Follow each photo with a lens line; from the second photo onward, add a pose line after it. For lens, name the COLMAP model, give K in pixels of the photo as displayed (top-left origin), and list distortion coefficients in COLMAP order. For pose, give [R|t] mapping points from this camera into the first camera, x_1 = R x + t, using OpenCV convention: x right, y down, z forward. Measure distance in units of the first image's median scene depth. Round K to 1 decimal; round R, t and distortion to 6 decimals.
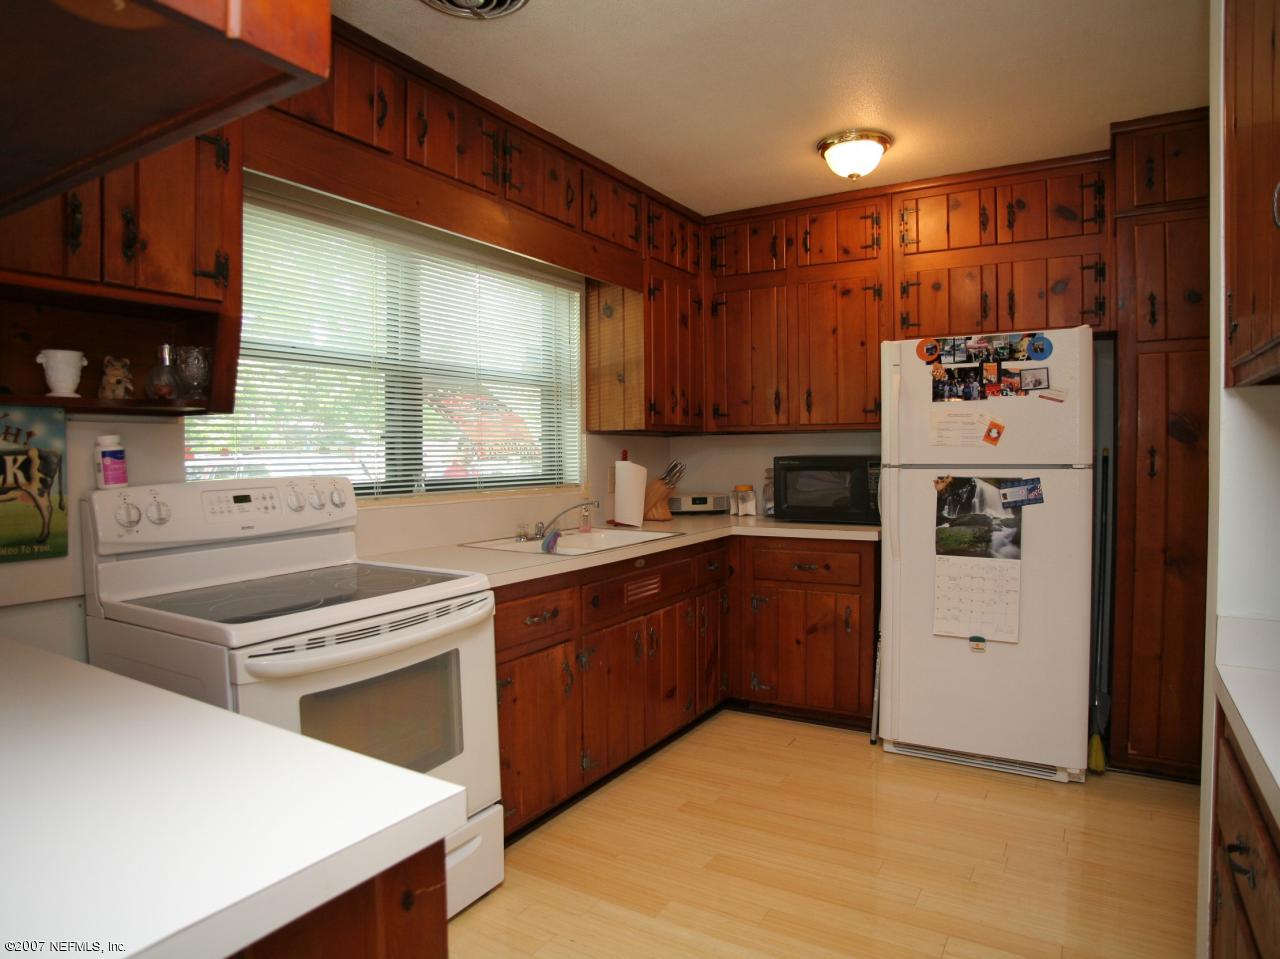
lens RADIAL K [[780.0, 0, 665.4], [0, 780.0, 472.0], [0, 0, 1]] dist [-0.075211, 0.010258]
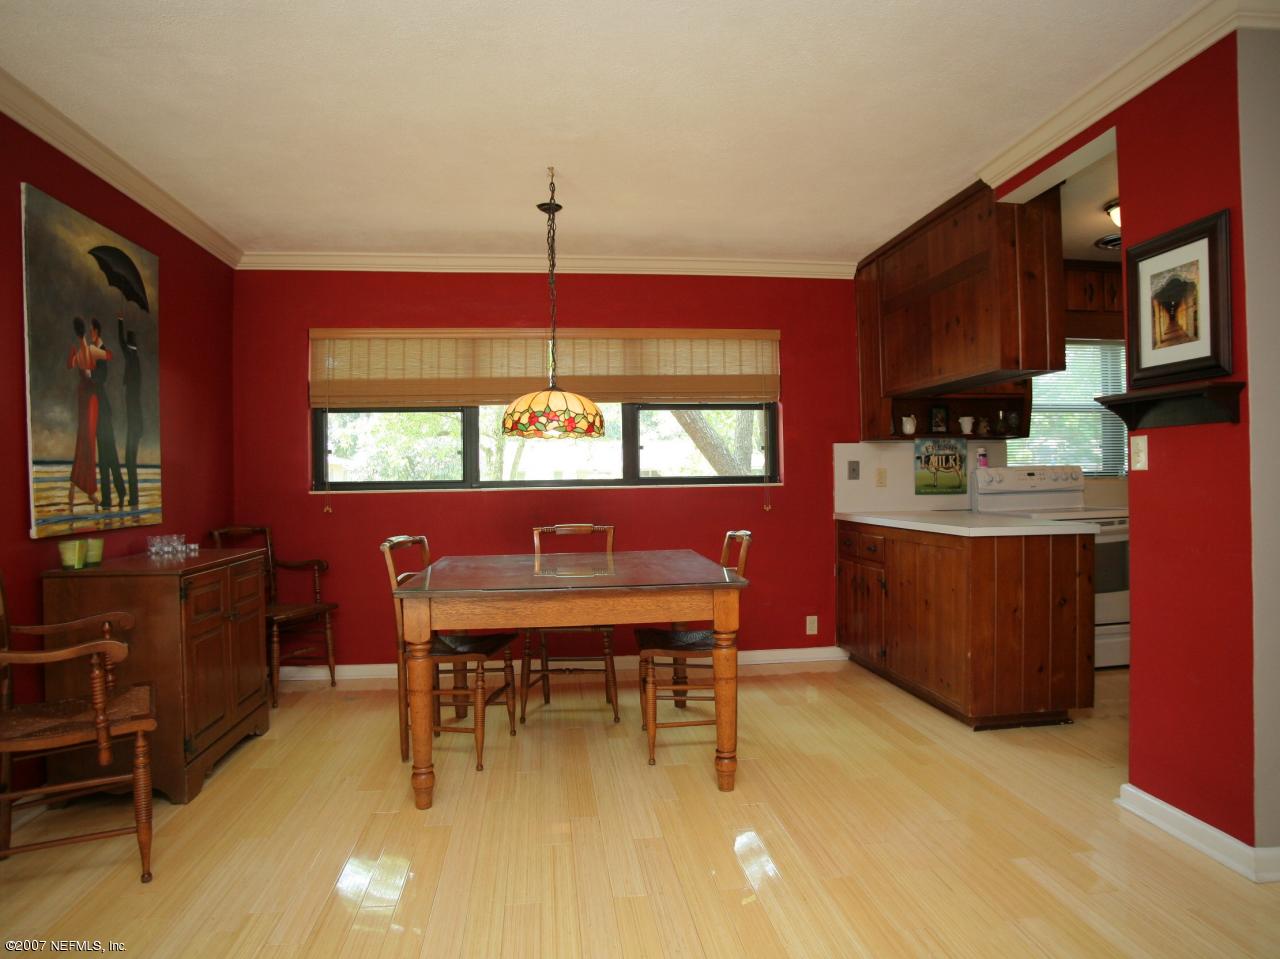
lens RADIAL K [[780.0, 0, 648.7], [0, 780.0, 476.9], [0, 0, 1]] dist [-0.075211, 0.010258]
pose [[0.613295, -0.007657, -0.789816, 0.591426], [-0.009067, 0.999819, -0.016734, 0.096762], [0.789802, 0.017424, 0.613115, -1.396707]]
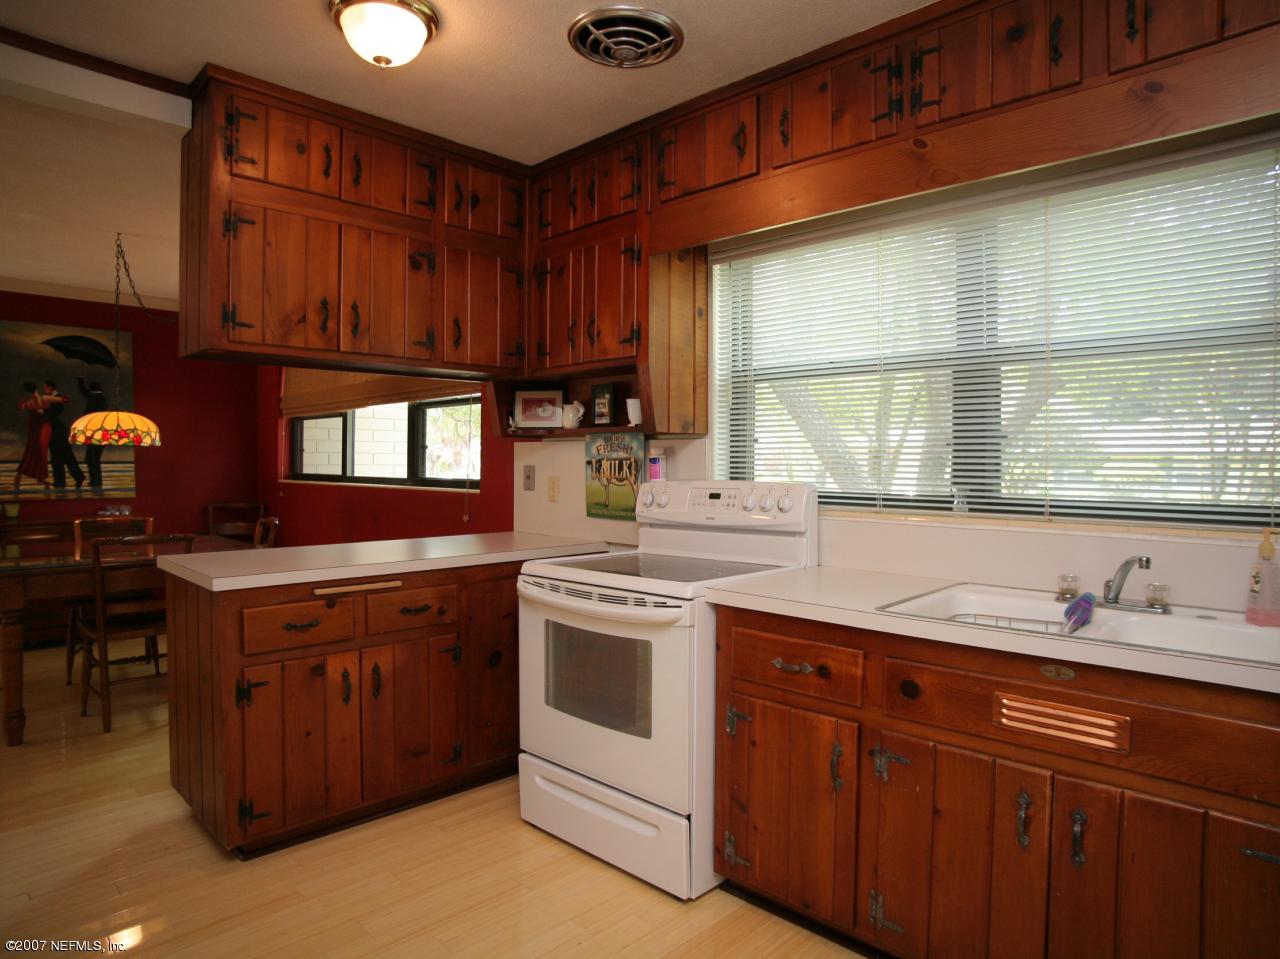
lens RADIAL K [[780.0, 0, 637.8], [0, 780.0, 467.7], [0, 0, 1]] dist [-0.075211, 0.010258]
pose [[-0.242467, 0.008583, -0.970122, 0.787877], [-0.031933, 0.999348, 0.016823, -0.031849], [0.969634, 0.035057, -0.242035, 1.239640]]
